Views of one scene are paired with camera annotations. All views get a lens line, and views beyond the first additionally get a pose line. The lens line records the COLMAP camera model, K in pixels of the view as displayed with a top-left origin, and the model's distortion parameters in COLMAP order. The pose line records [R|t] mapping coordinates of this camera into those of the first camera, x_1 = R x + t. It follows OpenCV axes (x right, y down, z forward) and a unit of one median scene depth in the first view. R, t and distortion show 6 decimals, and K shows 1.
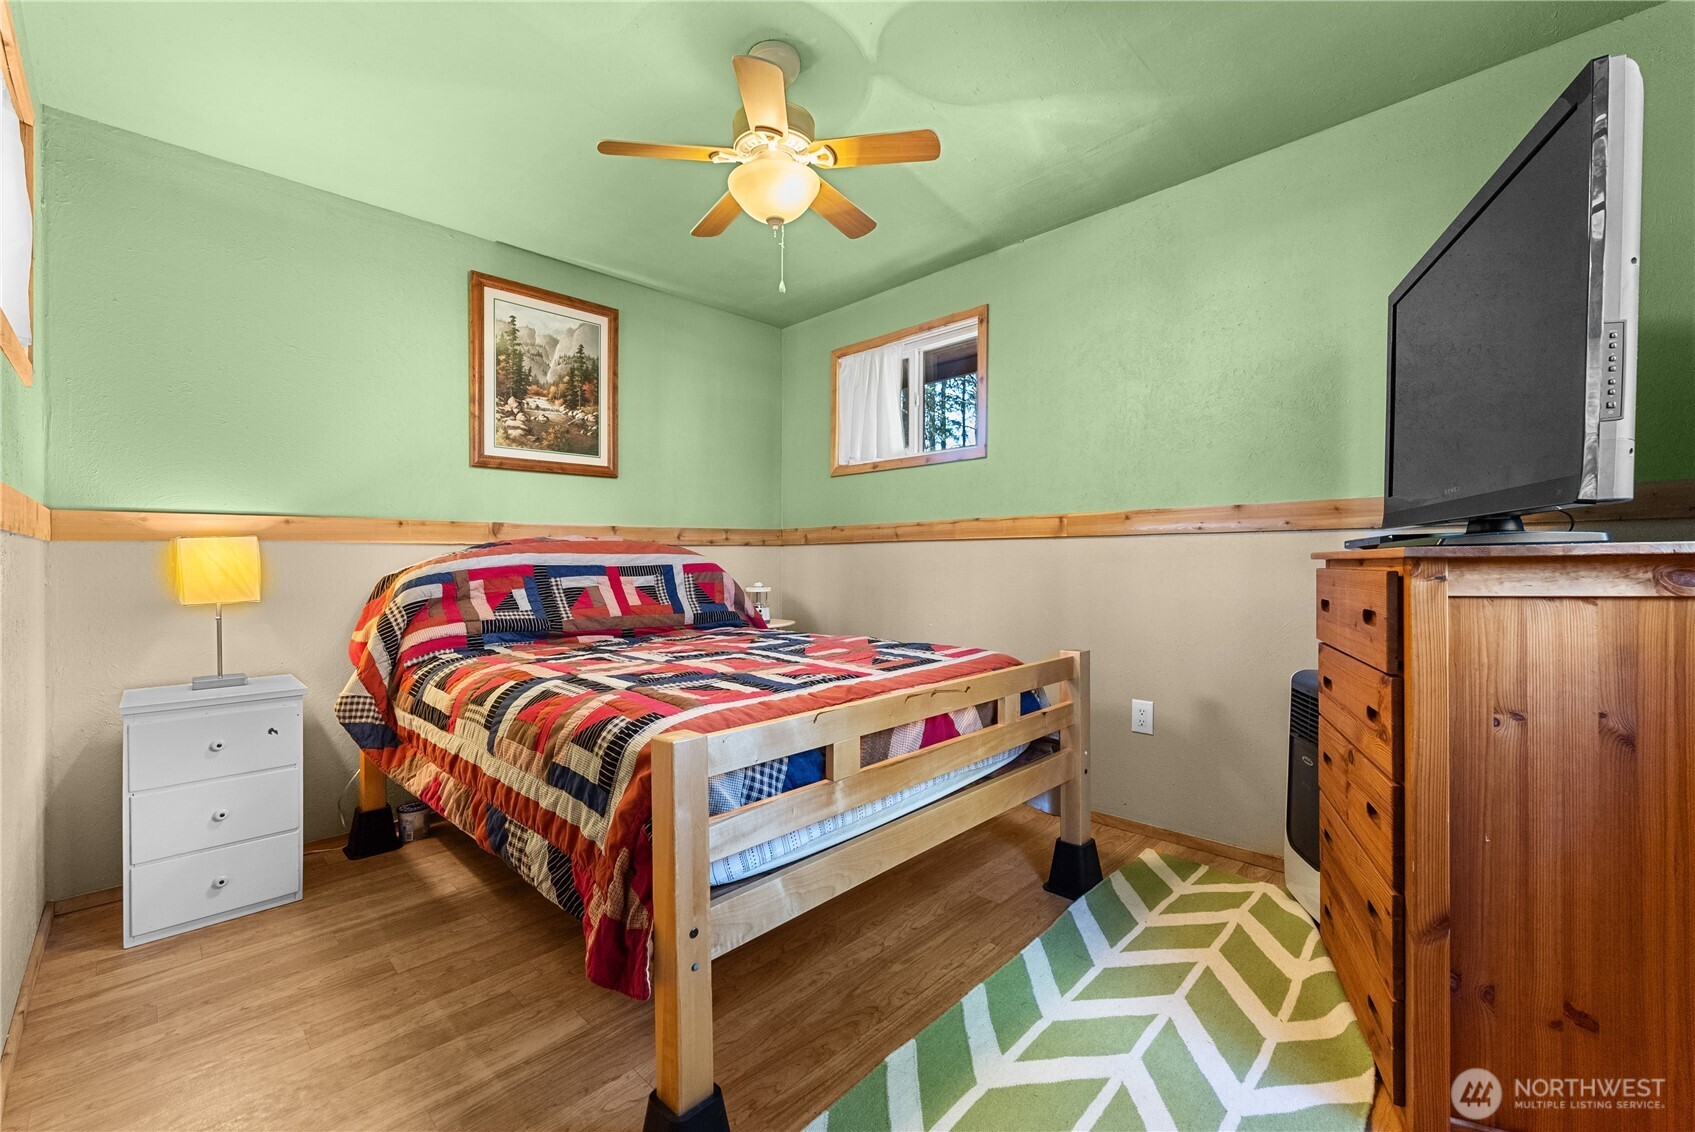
lens RADIAL K [[709.0, 0, 852.0], [0, 709.0, 578.0], [0, 0, 1]] dist [0.002251, 0.000199]
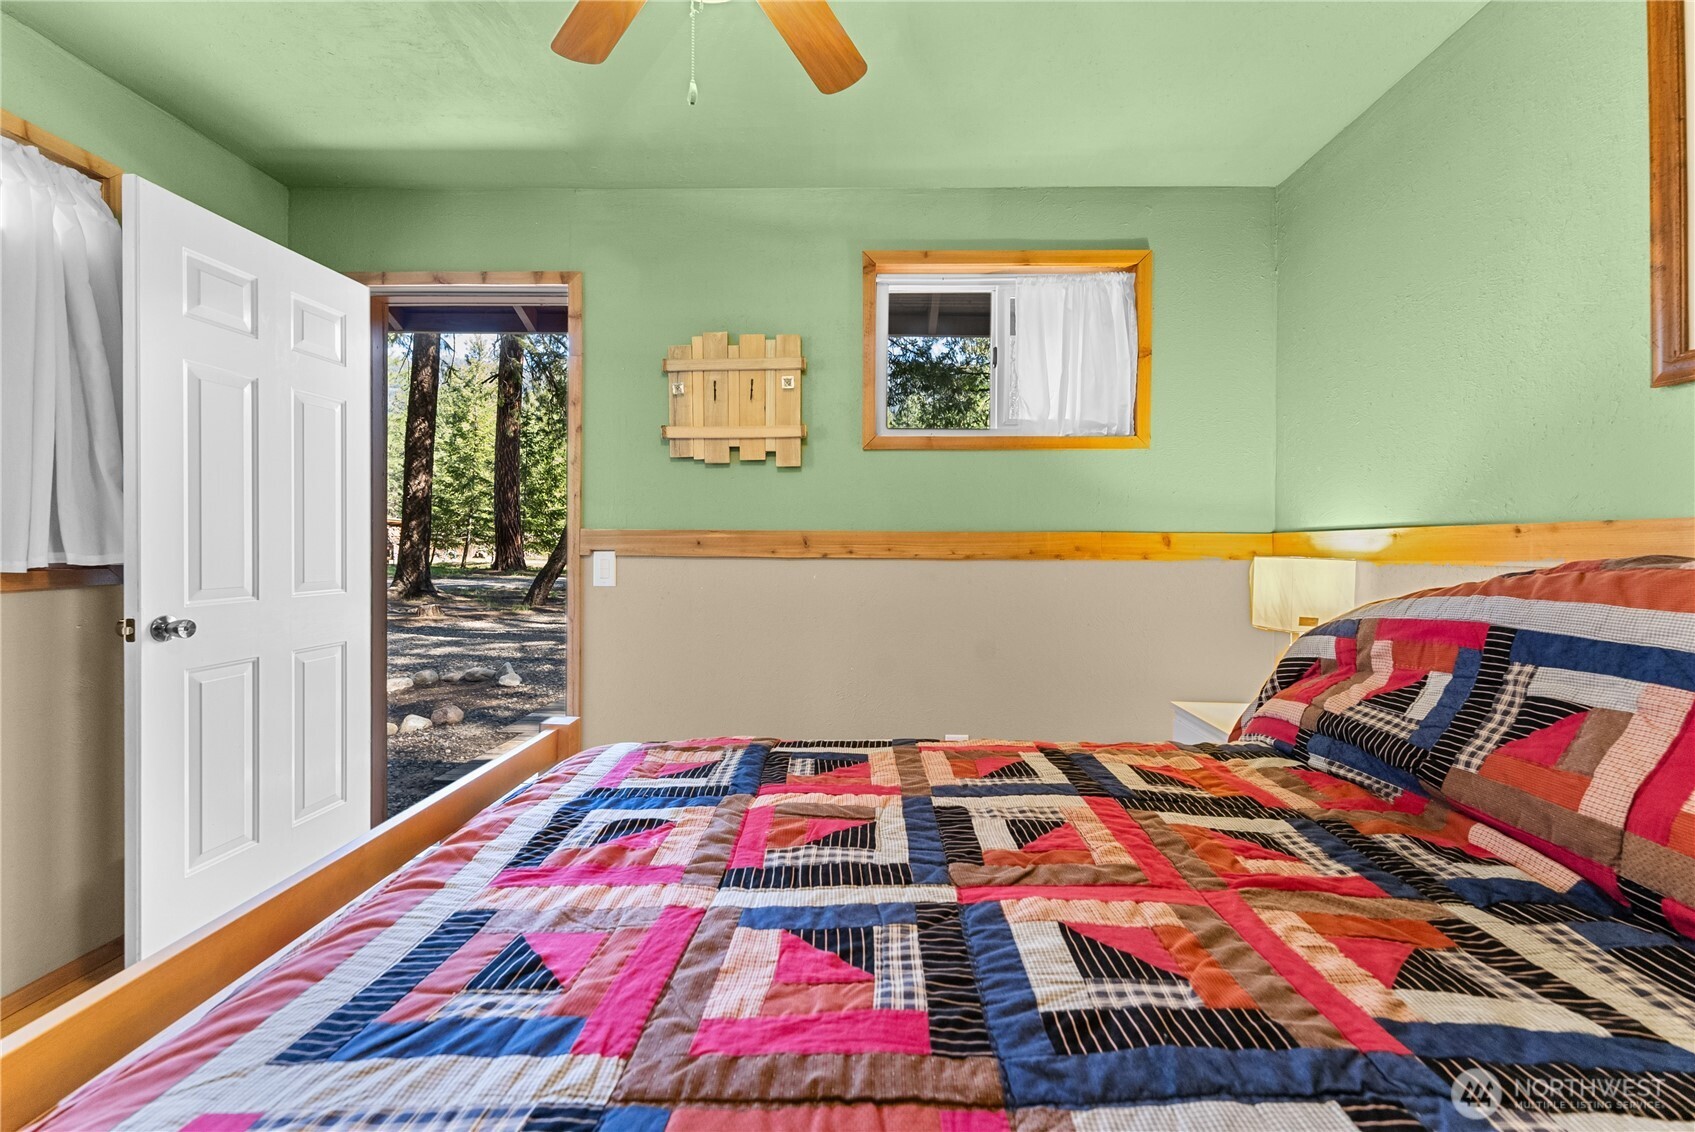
lens RADIAL K [[693.7, 0, 854.2], [0, 693.7, 551.6], [0, 0, 1]] dist [0.000541, -0.000117]
pose [[-0.742129, 0.007827, -0.670212, 0.094404], [-0.016278, 0.999426, 0.029698, -0.063143], [0.670060, 0.032949, -0.741576, 0.989773]]
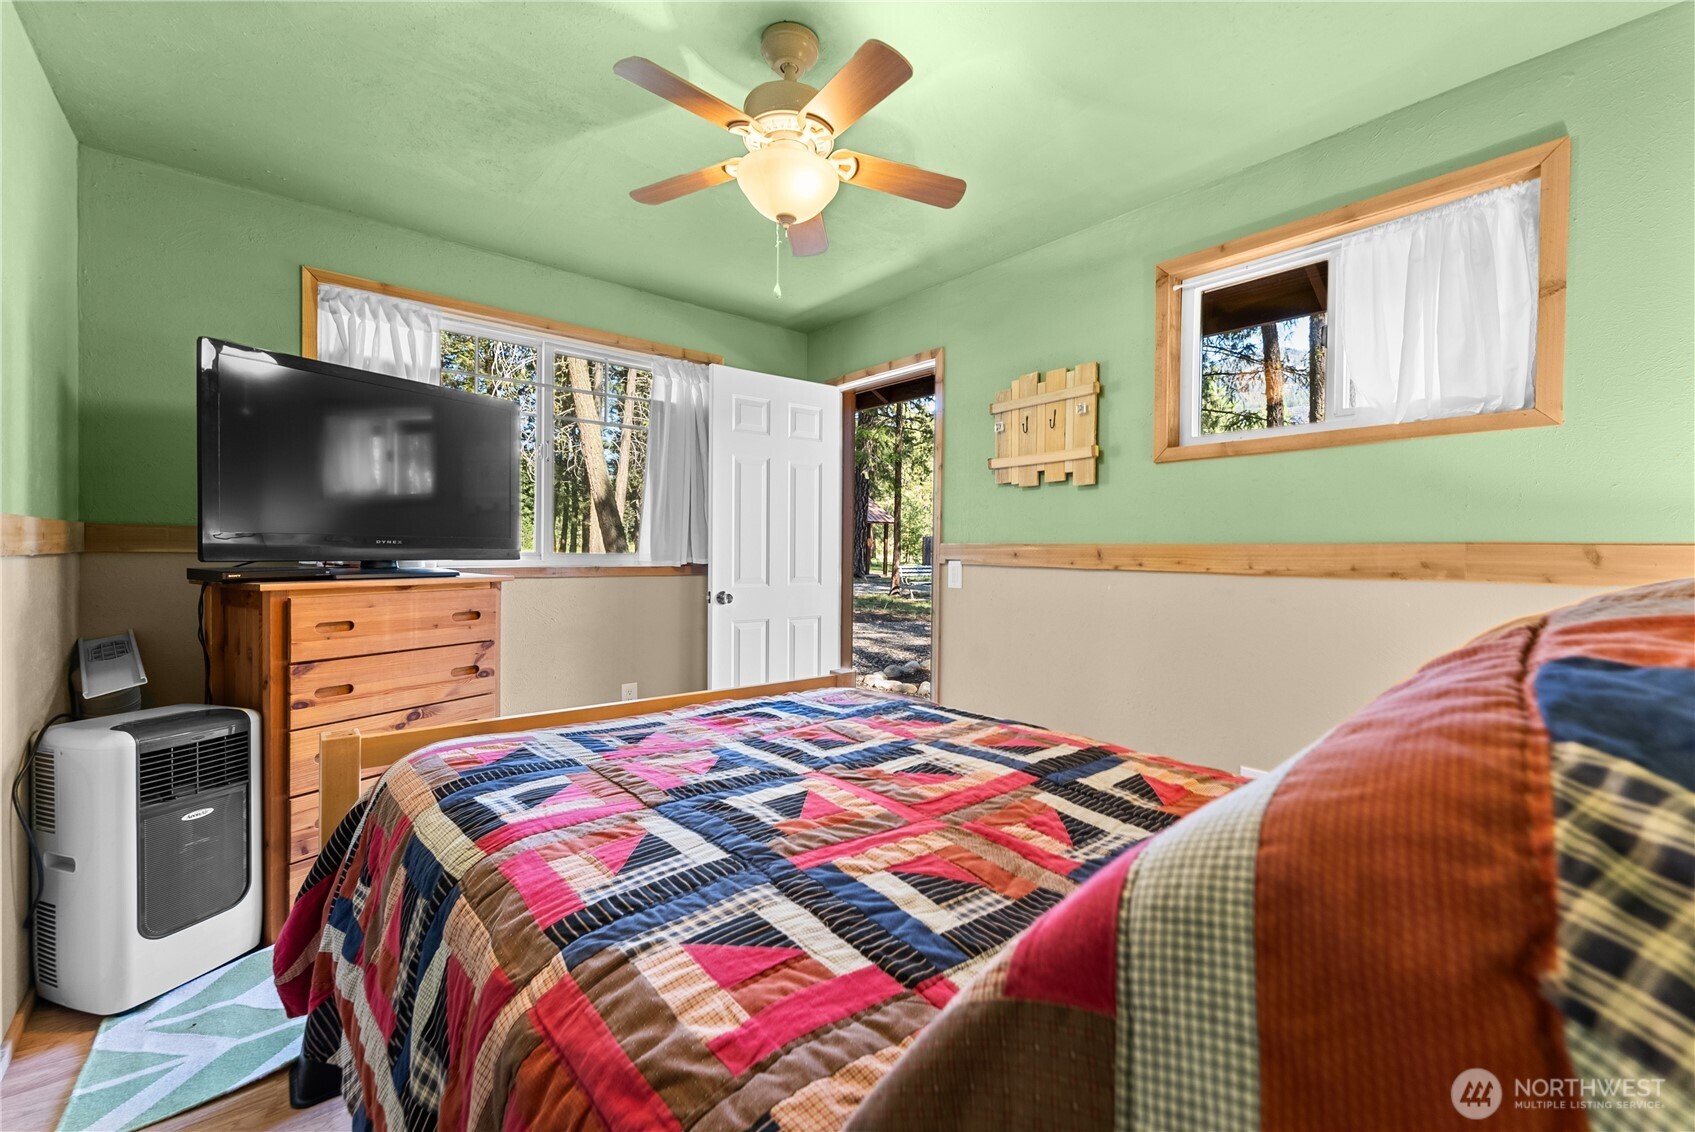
lens RADIAL K [[689.1, 0, 843.6], [0, 689.1, 571.9], [0, 0, 1]] dist [-0.000370, 0.000115]
pose [[-0.993352, -0.010061, 0.114678, -0.188507], [-0.004153, 0.998657, 0.051643, -0.070921], [-0.115044, 0.050824, -0.992059, 1.243563]]
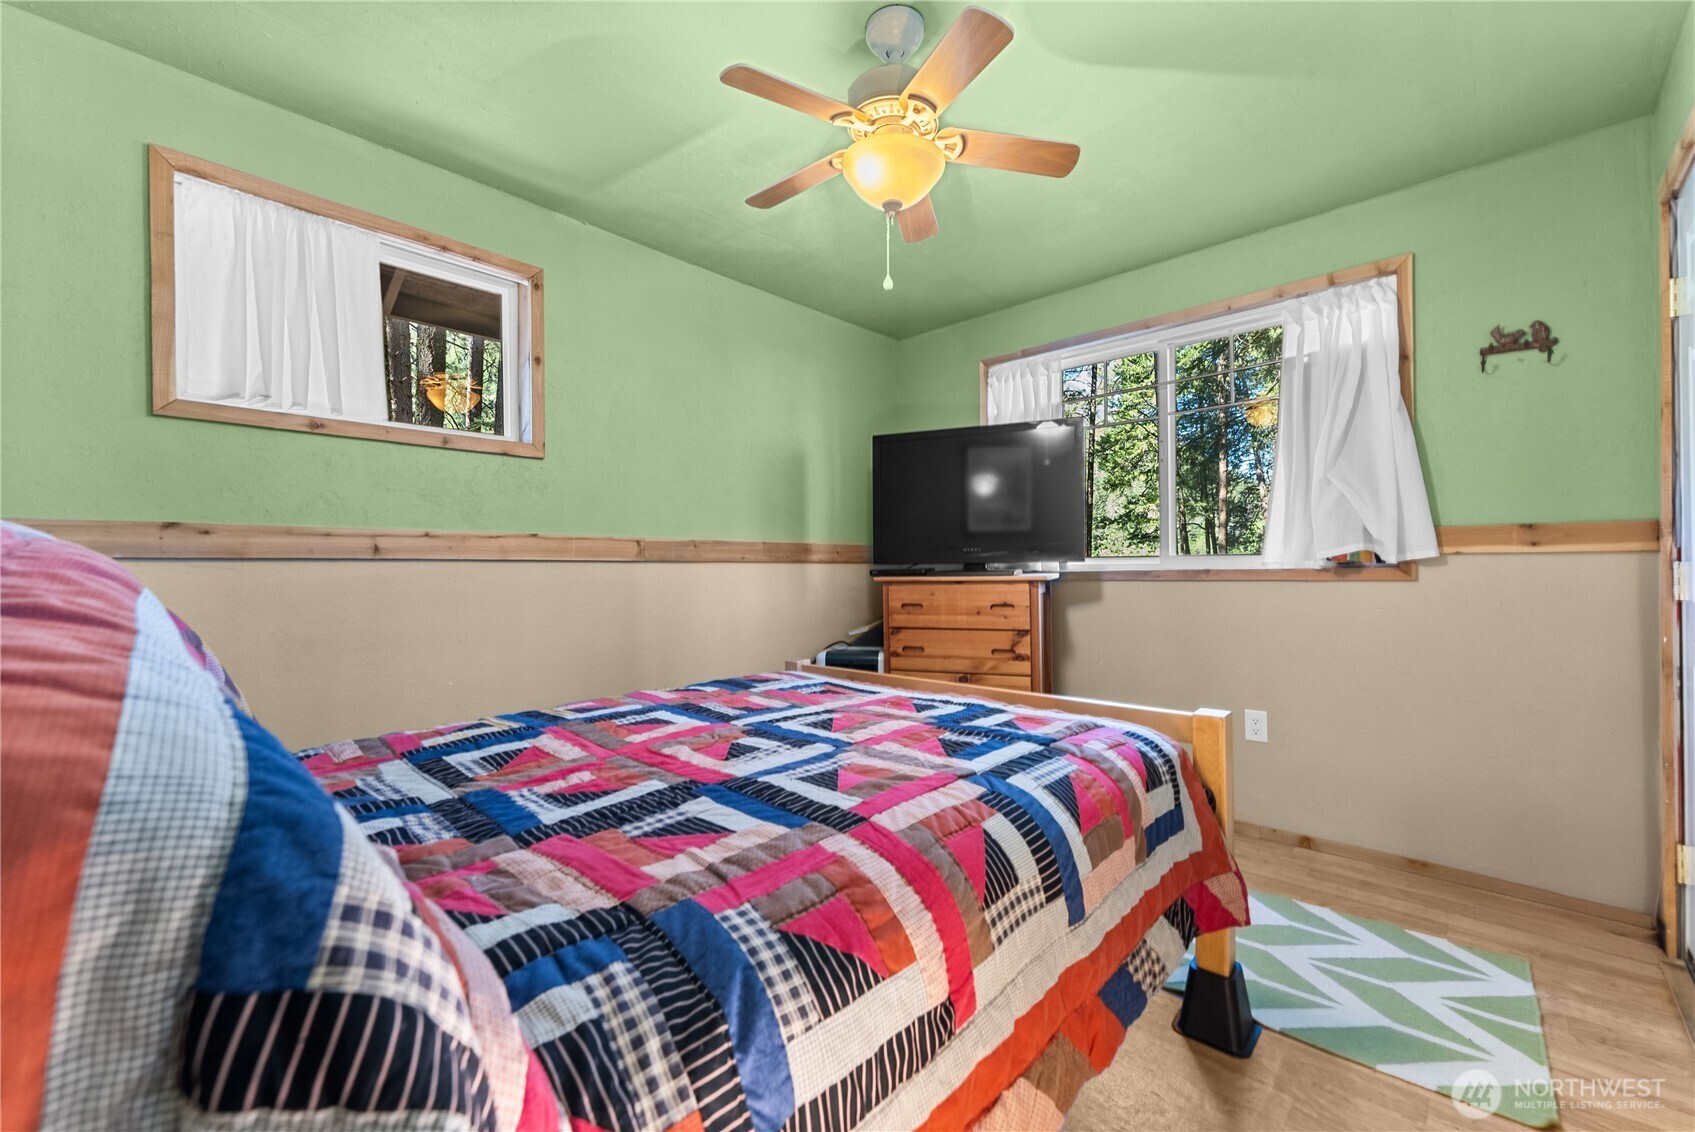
lens RADIAL K [[689.1, 0, 843.6], [0, 689.1, 571.9], [0, 0, 1]] dist [-0.000370, 0.000115]
pose [[-0.003518, 0.004738, 0.999983, -0.636413], [0.035530, 0.999358, -0.004610, -0.030339], [-0.999362, 0.035513, -0.003684, 0.733689]]
